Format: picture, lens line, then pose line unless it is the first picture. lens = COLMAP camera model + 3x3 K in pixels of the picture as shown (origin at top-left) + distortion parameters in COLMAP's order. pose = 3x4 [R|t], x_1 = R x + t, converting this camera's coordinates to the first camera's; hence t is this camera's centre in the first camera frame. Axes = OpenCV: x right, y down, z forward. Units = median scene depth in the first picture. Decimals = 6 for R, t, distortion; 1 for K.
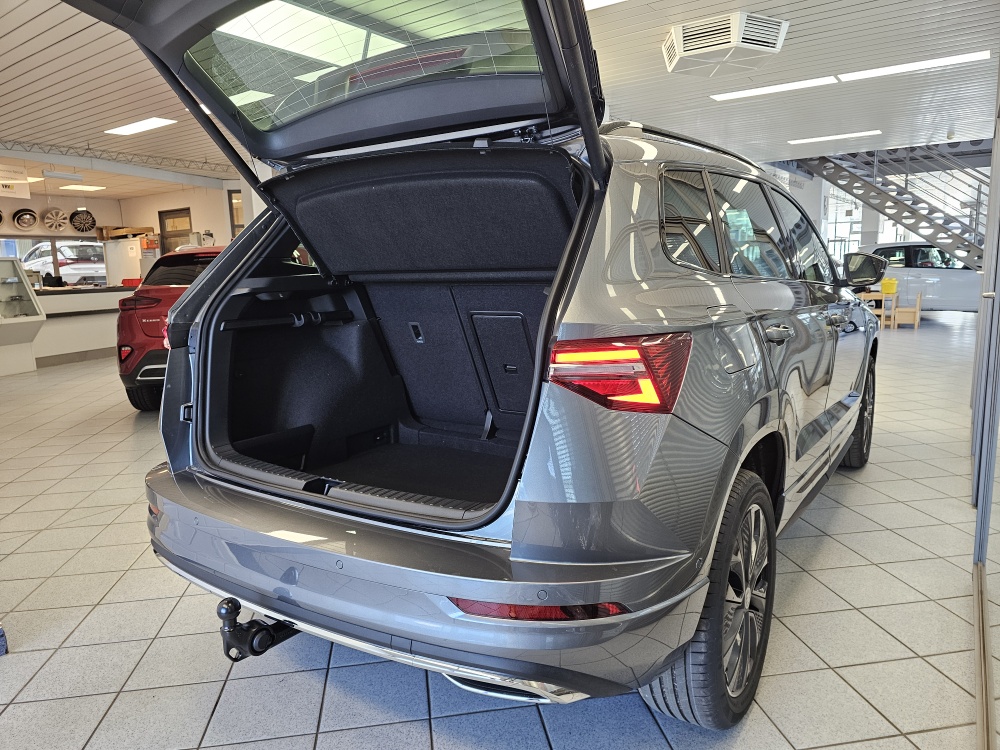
lens RADIAL K [[667.5, 0, 500.0], [0, 667.5, 375.0], [0, 0, 1]] dist [0.006390, 0.003254]
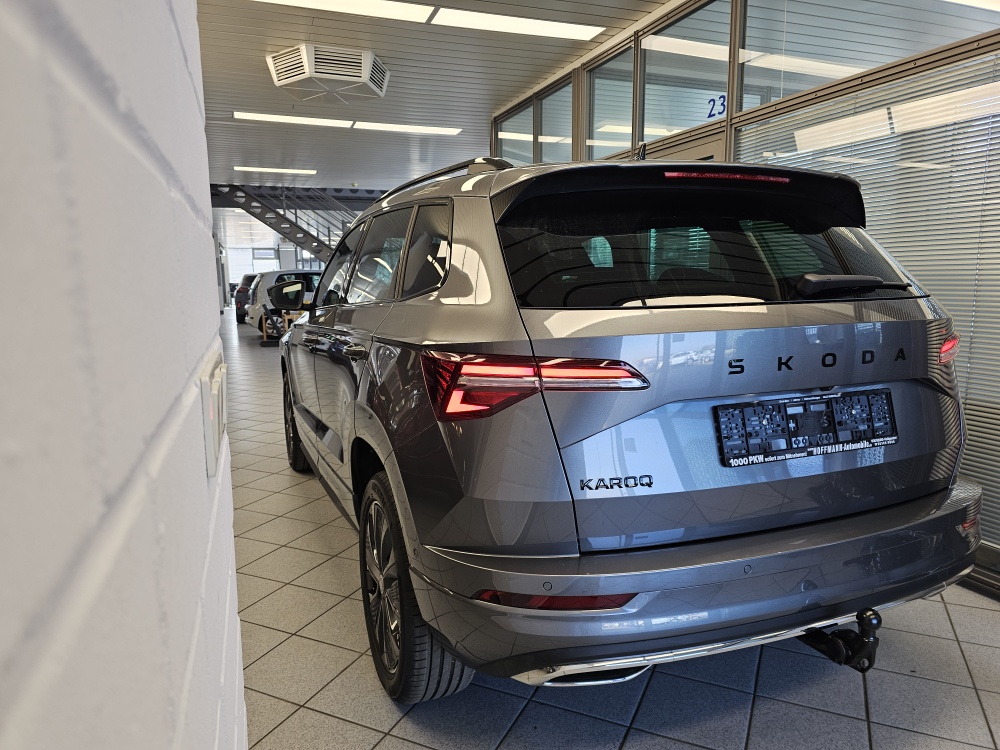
lens RADIAL K [[667.5, 0, 500.0], [0, 667.5, 375.0], [0, 0, 1]] dist [0.006390, 0.003254]
pose [[0.560623, -0.096795, 0.822394, -0.328001], [0.126340, 0.991516, 0.030575, -0.024253], [-0.818376, 0.086760, 0.568096, 0.187975]]
